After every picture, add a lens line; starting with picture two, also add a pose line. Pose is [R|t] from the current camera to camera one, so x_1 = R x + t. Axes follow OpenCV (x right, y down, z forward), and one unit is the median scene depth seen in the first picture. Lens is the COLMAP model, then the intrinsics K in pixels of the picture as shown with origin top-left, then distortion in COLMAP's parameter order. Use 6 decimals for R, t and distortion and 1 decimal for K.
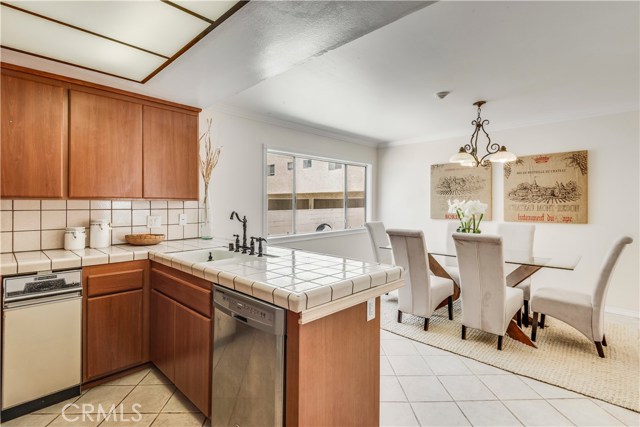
lens RADIAL K [[312.5, 0, 317.6], [0, 312.5, 211.0], [0, 0, 1]] dist [0.006830, -0.001713]
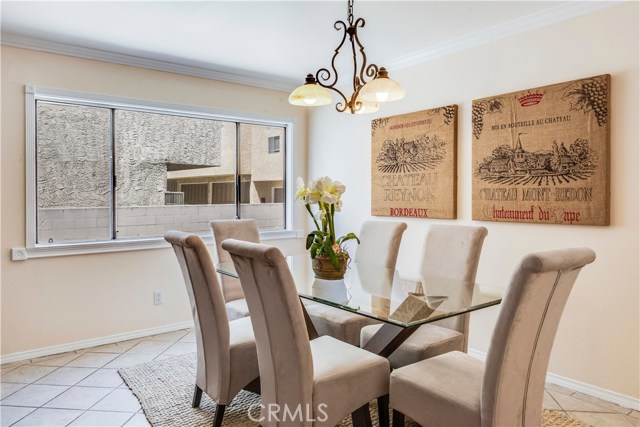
lens RADIAL K [[456.3, 0, 315.7], [0, 456.3, 208.0], [0, 0, 1]] dist [0.007041, 0.003603]
pose [[0.988186, 0.004595, -0.153191, 0.490684], [-0.004208, 0.999987, 0.002853, 0.011684], [0.153202, -0.002175, 0.988192, 0.218254]]
